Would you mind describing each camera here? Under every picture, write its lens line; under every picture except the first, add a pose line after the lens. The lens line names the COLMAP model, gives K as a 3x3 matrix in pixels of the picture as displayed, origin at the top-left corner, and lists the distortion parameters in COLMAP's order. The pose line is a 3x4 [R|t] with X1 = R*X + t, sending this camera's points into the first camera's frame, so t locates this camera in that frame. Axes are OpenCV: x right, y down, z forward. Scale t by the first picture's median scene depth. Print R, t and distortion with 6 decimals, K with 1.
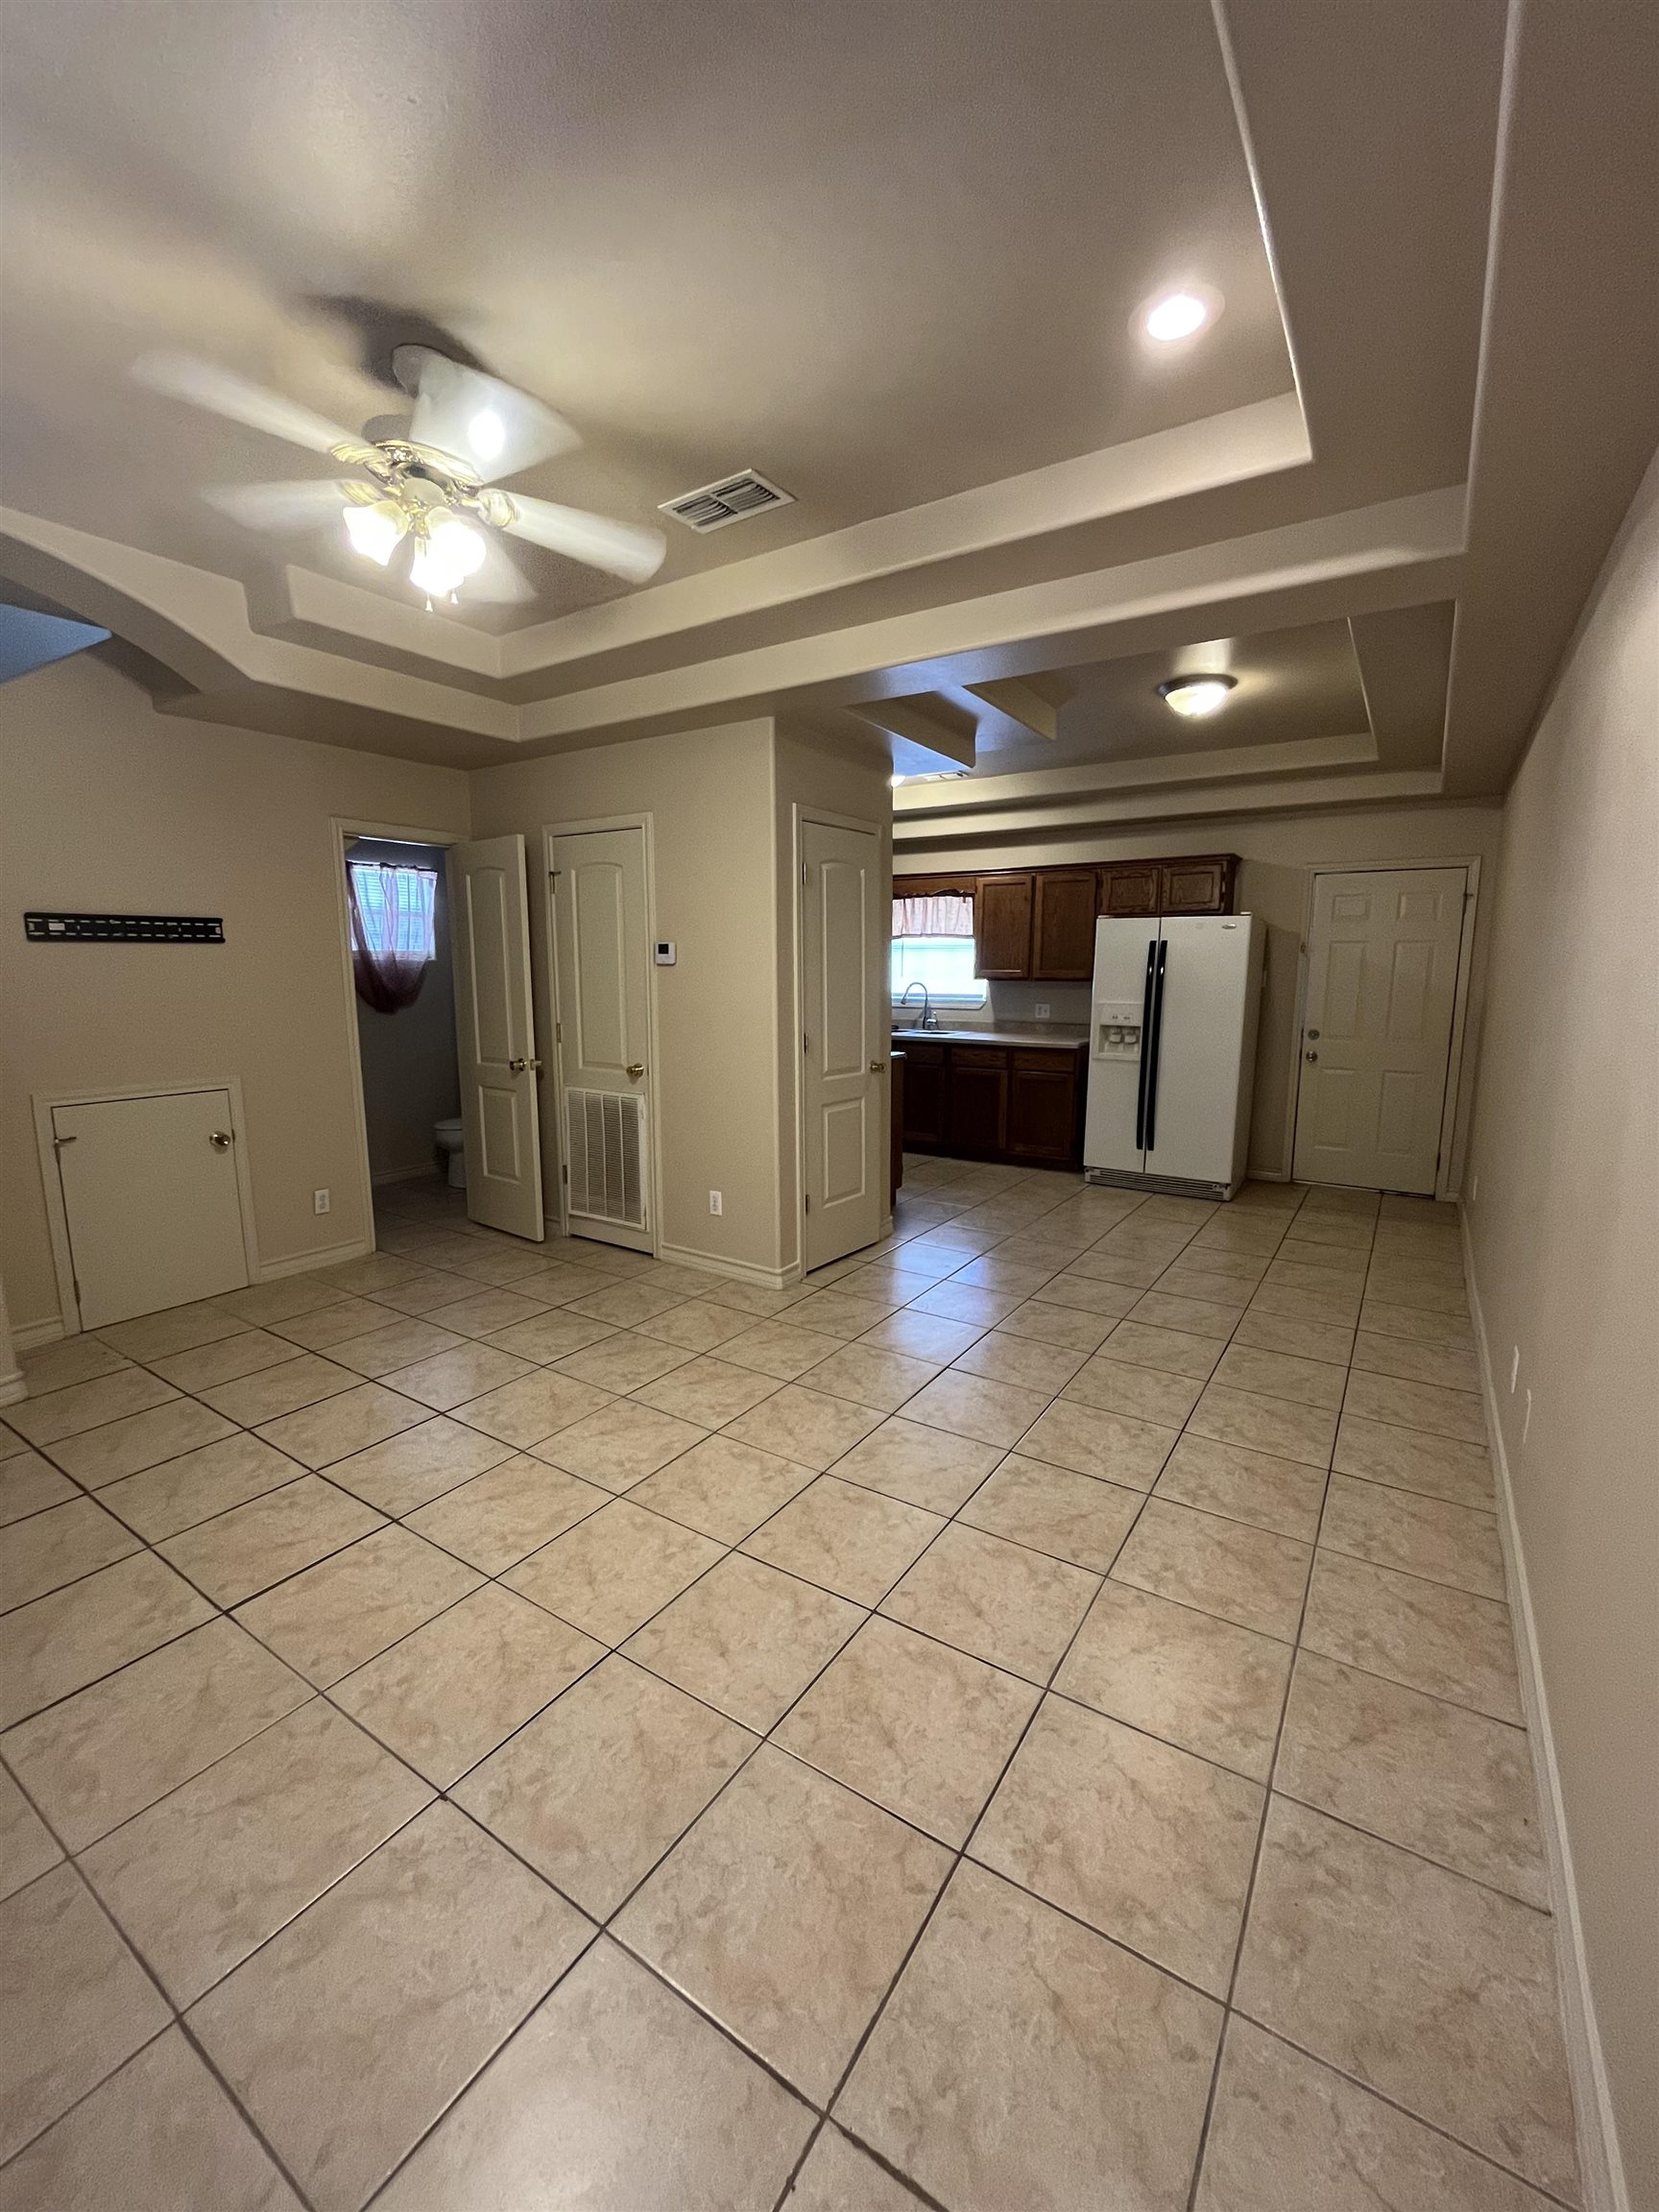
lens RADIAL K [[909.4, 0, 811.6], [0, 909.4, 1108.2], [0, 0, 1]] dist [-0.001693, 0.002672]
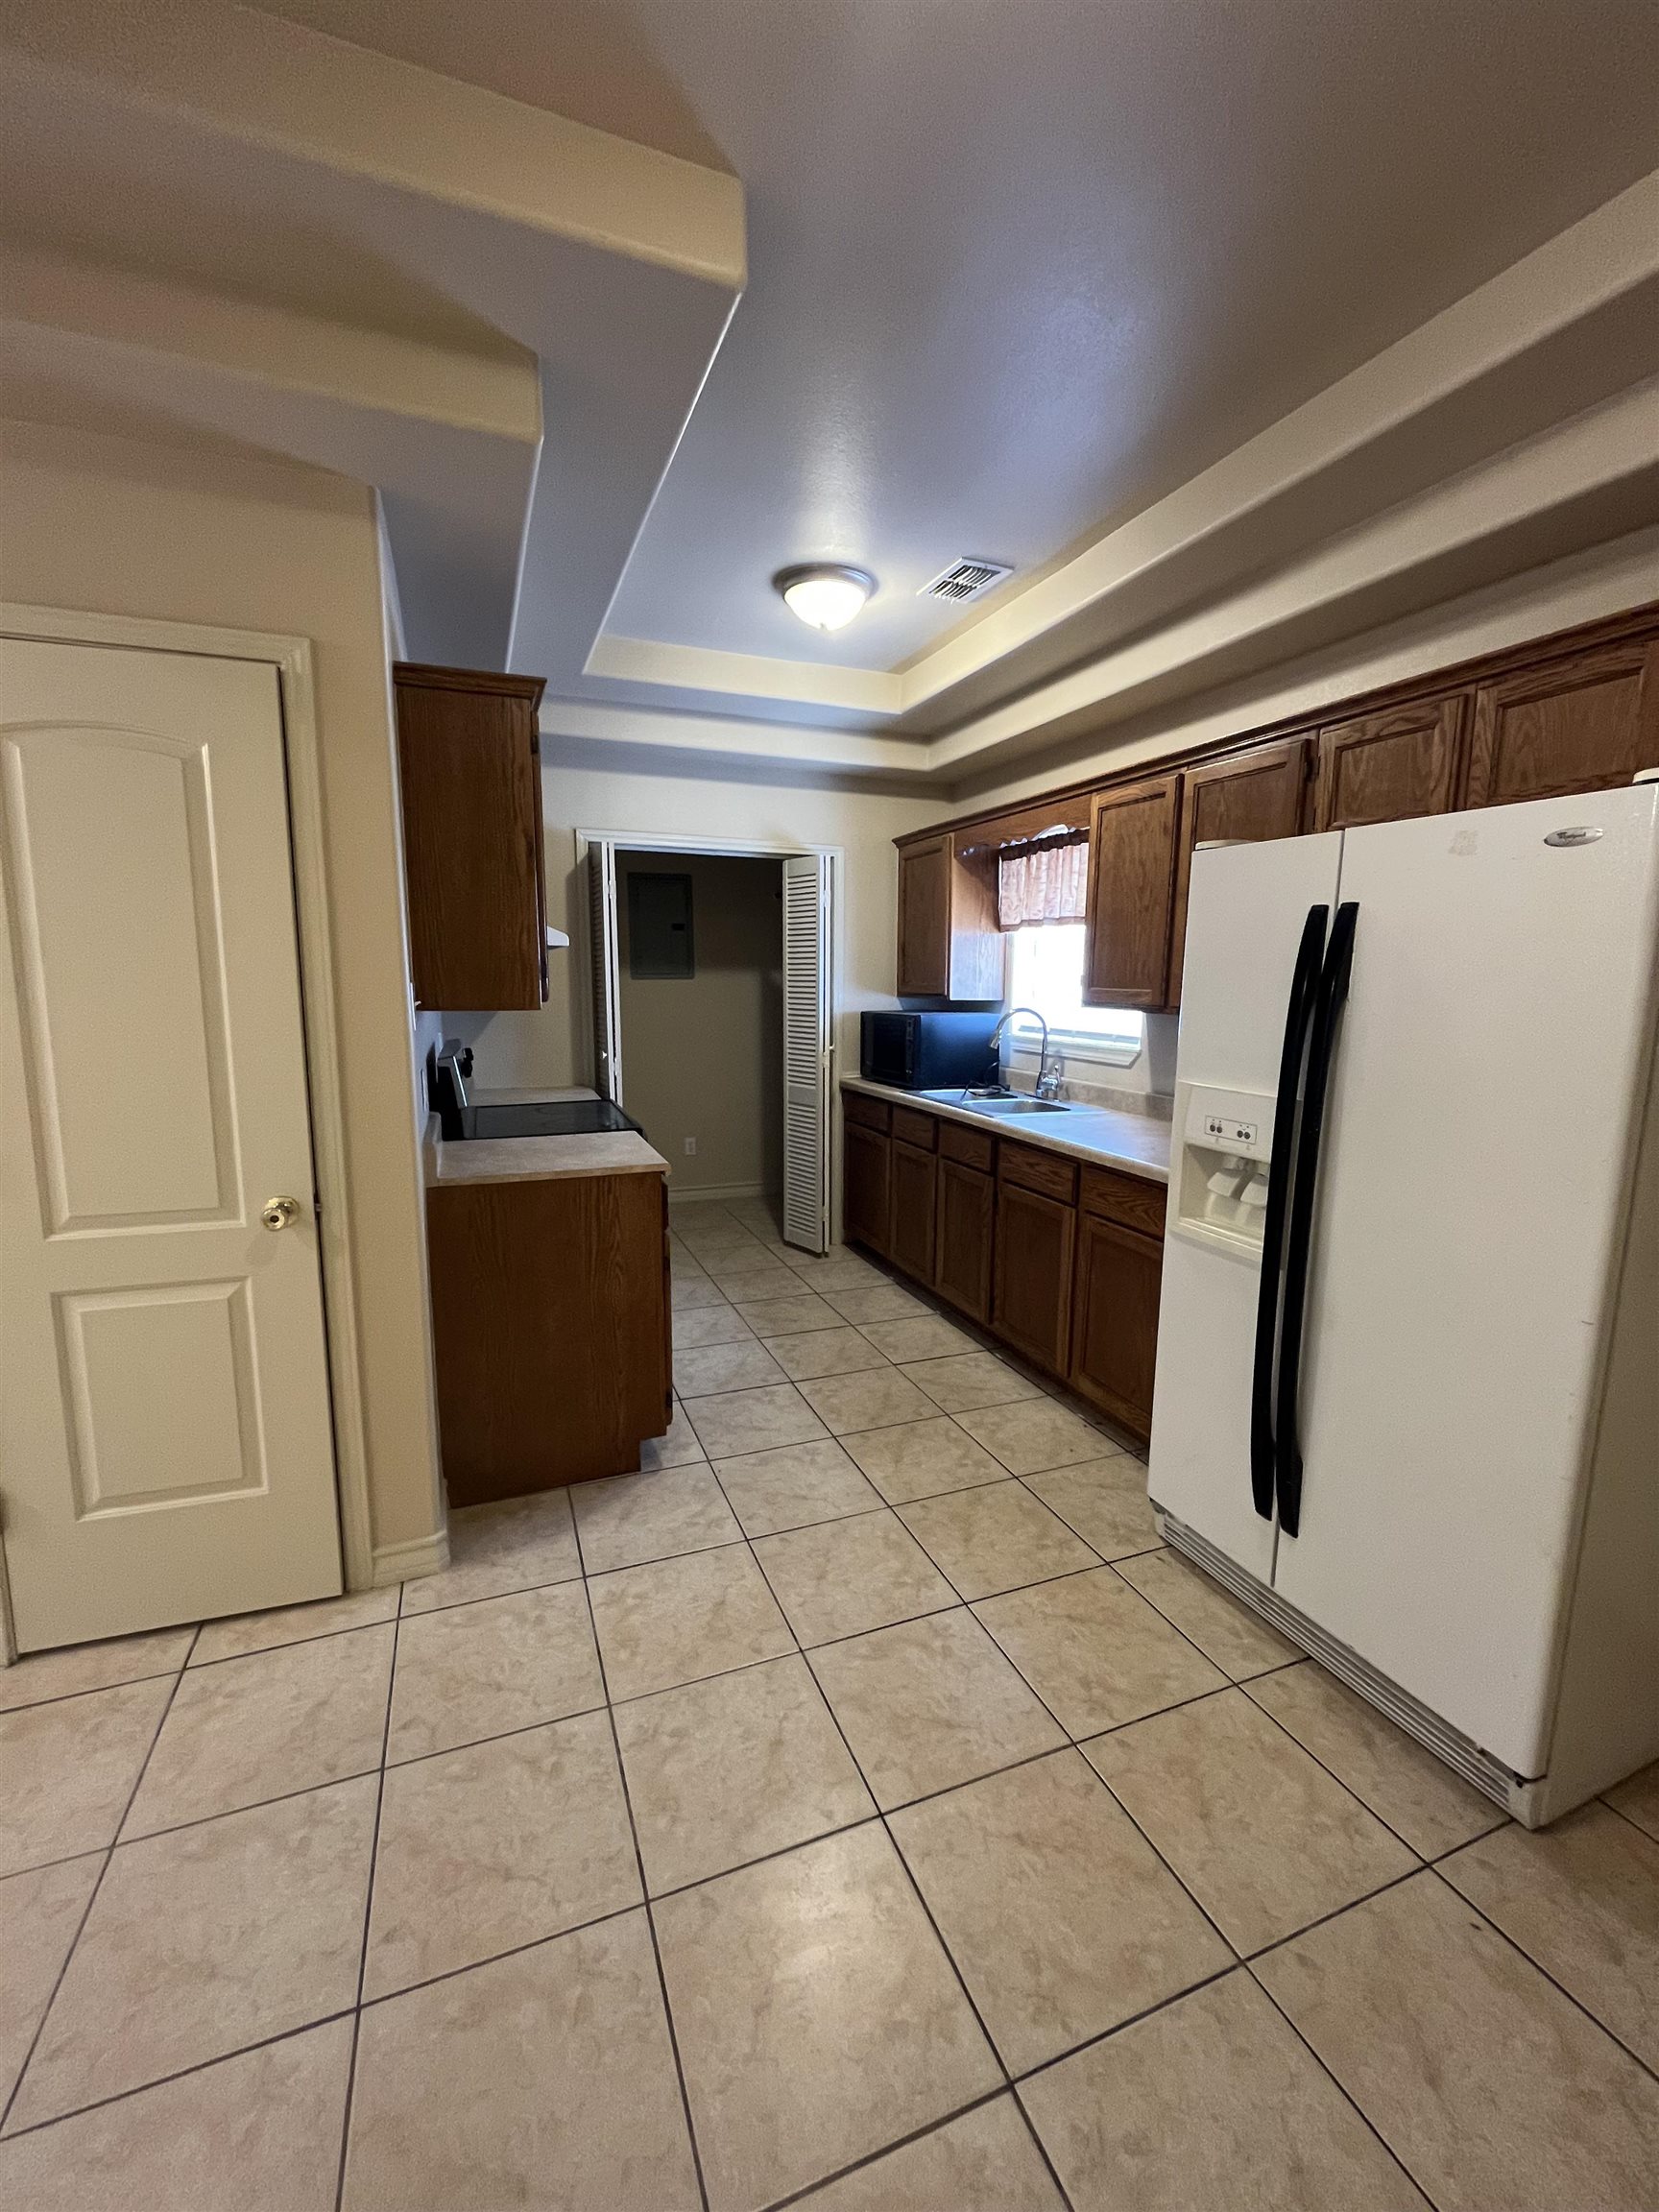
lens RADIAL K [[909.4, 0, 822.4], [0, 909.4, 1068.4], [0, 0, 1]] dist [-0.001693, 0.002672]
pose [[0.815854, 0.059365, -0.575203, 0.598840], [-0.091154, 0.995483, -0.026549, -0.141450], [0.571028, 0.074092, 0.817580, 0.897819]]
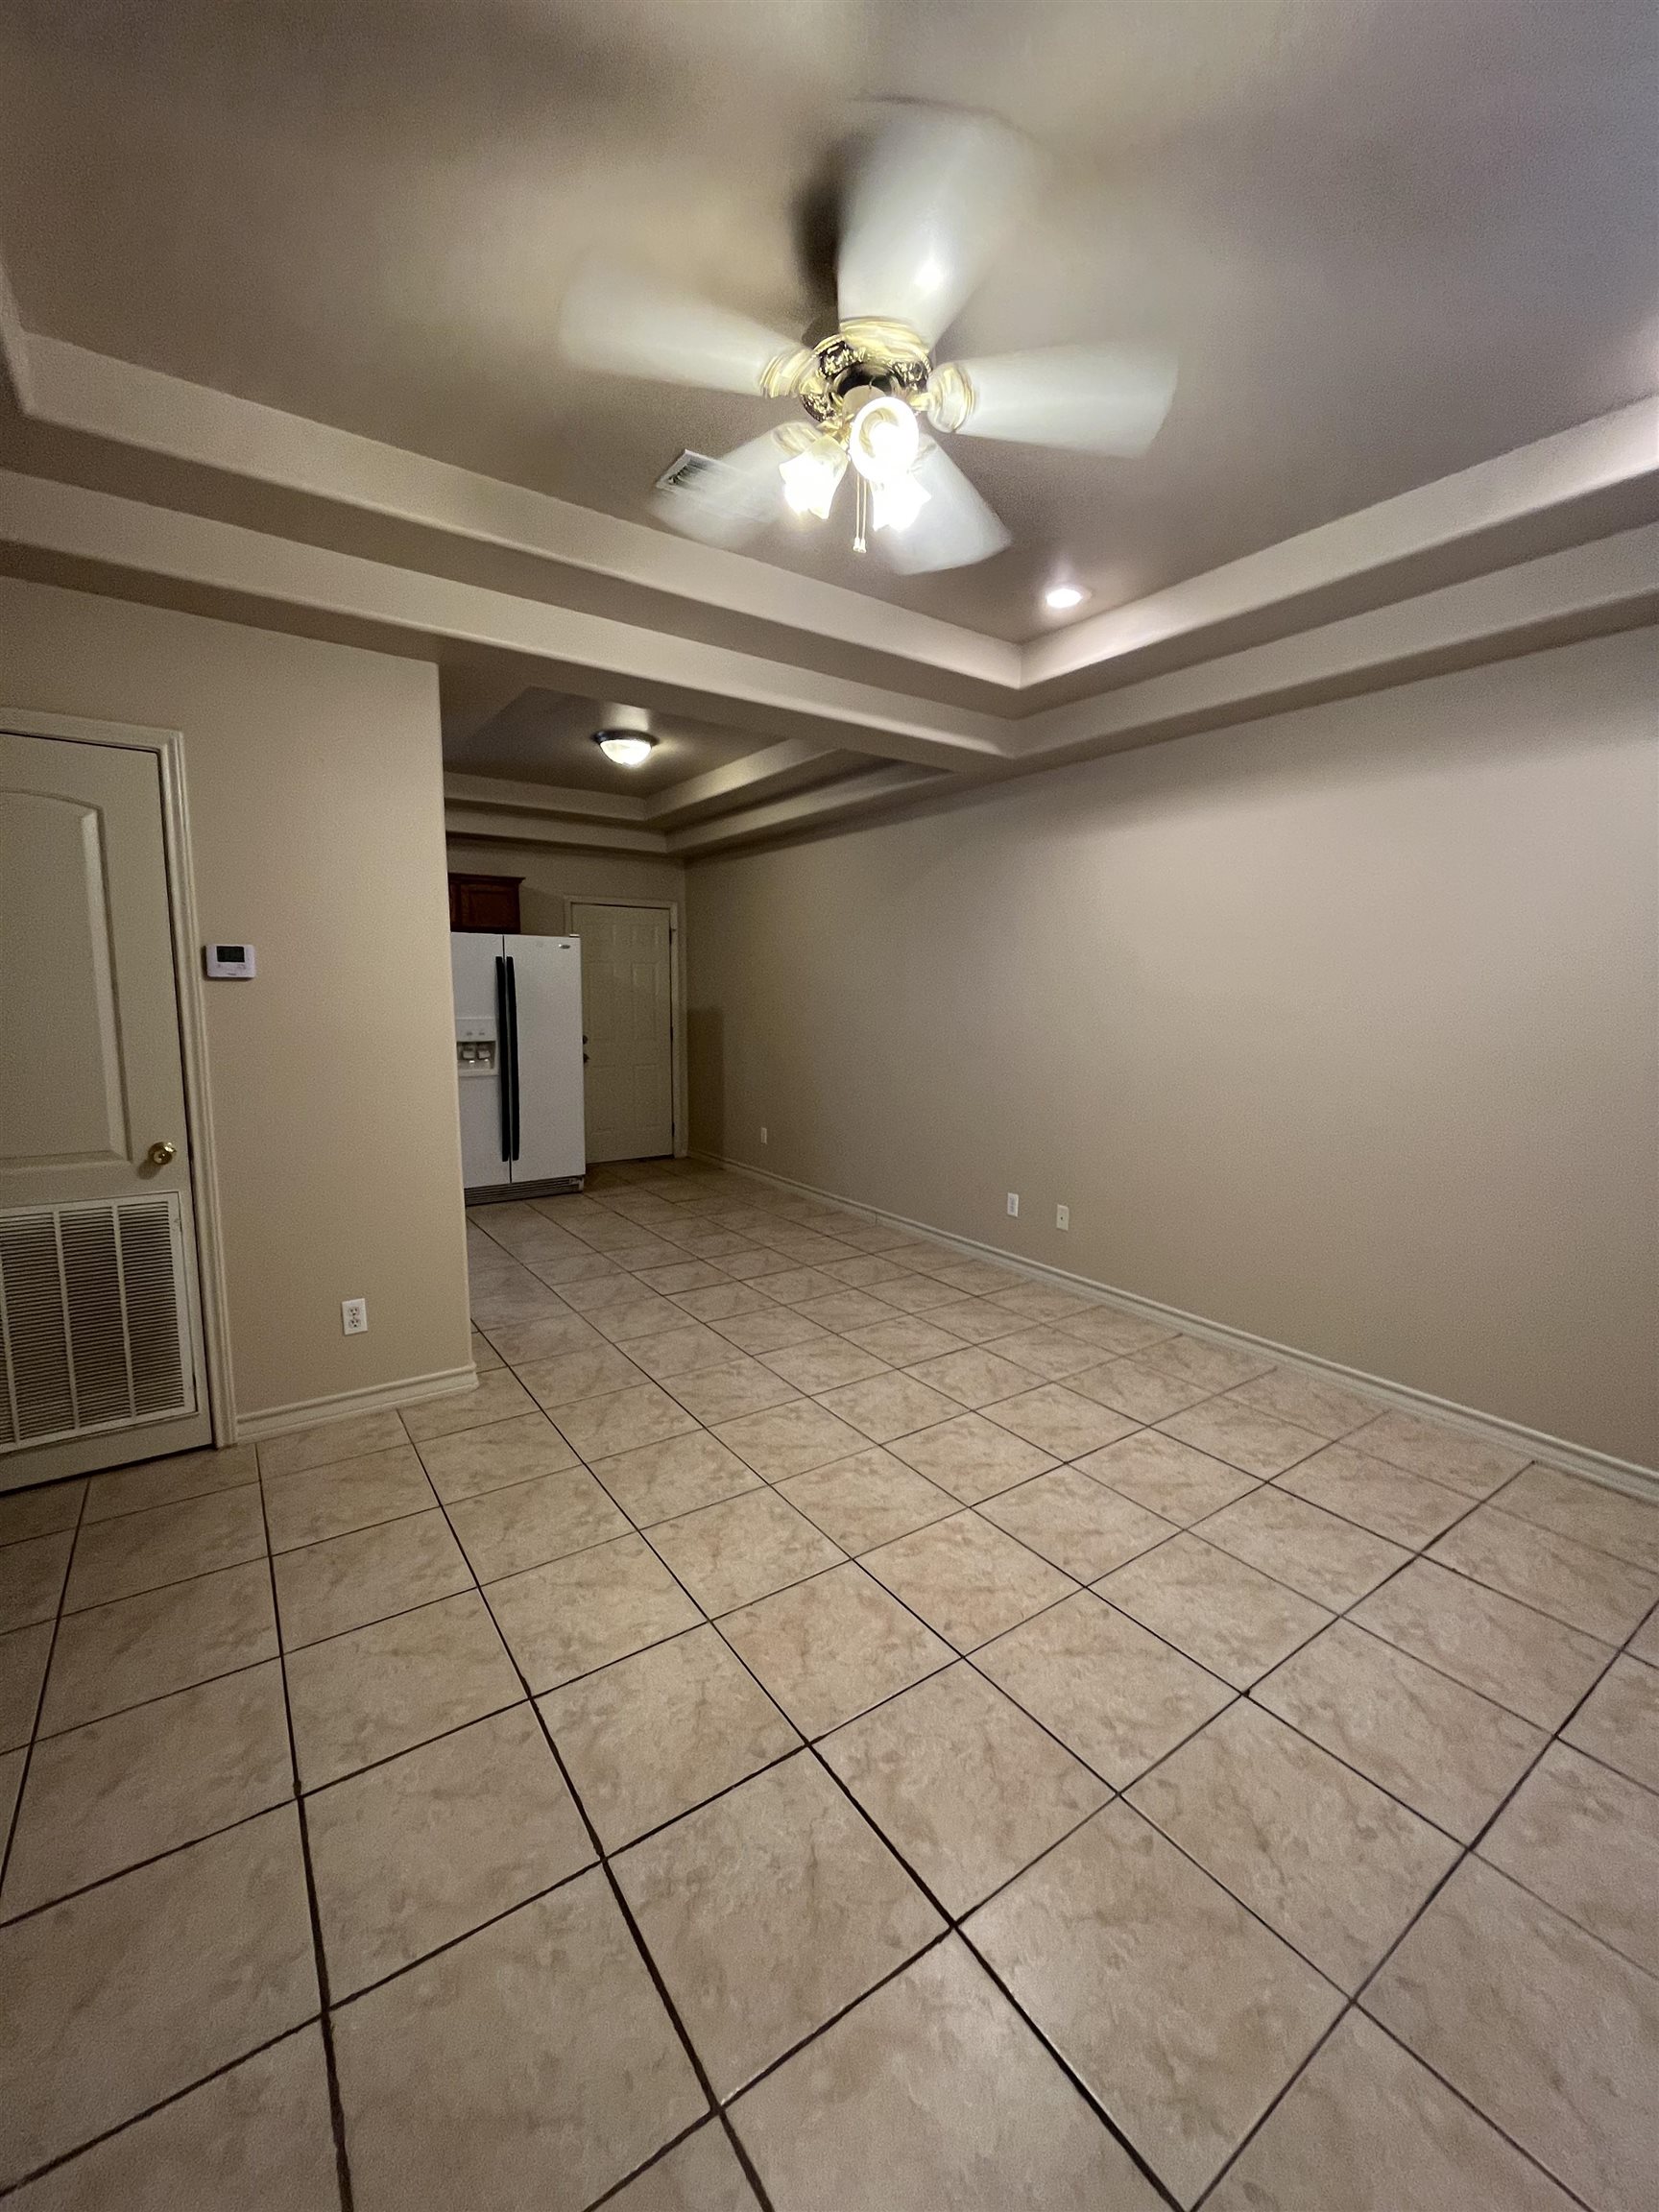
lens RADIAL K [[909.4, 0, 845.0], [0, 909.4, 1104.7], [0, 0, 1]] dist [-0.001693, 0.002672]
pose [[0.347603, -0.122065, 0.929662, -0.648675], [0.138389, 0.987310, 0.077891, -0.064054], [-0.927373, 0.101580, 0.360084, 0.401689]]
